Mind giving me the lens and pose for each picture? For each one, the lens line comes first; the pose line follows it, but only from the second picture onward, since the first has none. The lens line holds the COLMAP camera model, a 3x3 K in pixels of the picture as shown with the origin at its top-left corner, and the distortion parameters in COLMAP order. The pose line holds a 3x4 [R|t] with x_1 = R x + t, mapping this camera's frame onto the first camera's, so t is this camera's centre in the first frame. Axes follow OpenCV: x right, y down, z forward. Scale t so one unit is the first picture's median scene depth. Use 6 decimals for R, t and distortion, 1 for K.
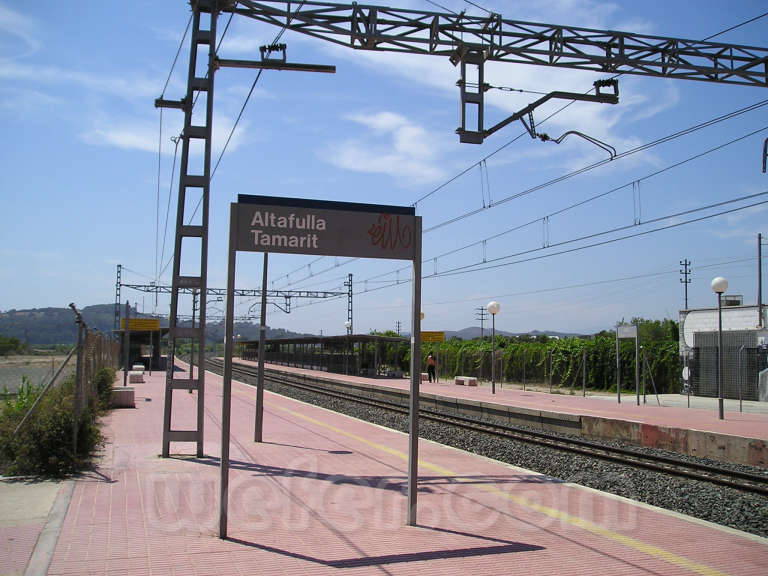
lens RADIAL K [[795.3, 0, 384.0], [0, 795.3, 288.0], [0, 0, 1]] dist [-0.139959, 0.132485]
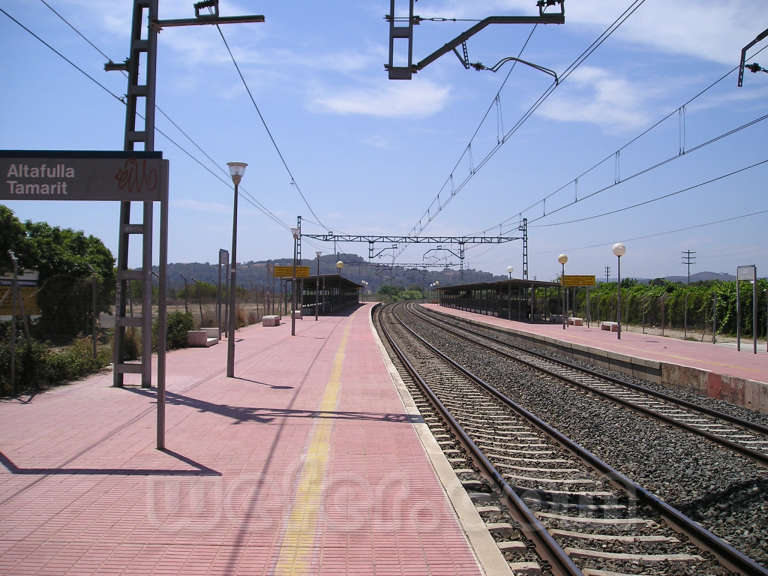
lens RADIAL K [[795.3, 0, 384.0], [0, 795.3, 288.0], [0, 0, 1]] dist [-0.139959, 0.132485]
pose [[0.960317, -0.006126, -0.278845, 0.357368], [0.024702, 0.997698, 0.063150, 0.012653], [0.277816, -0.067531, 0.958258, 0.040171]]
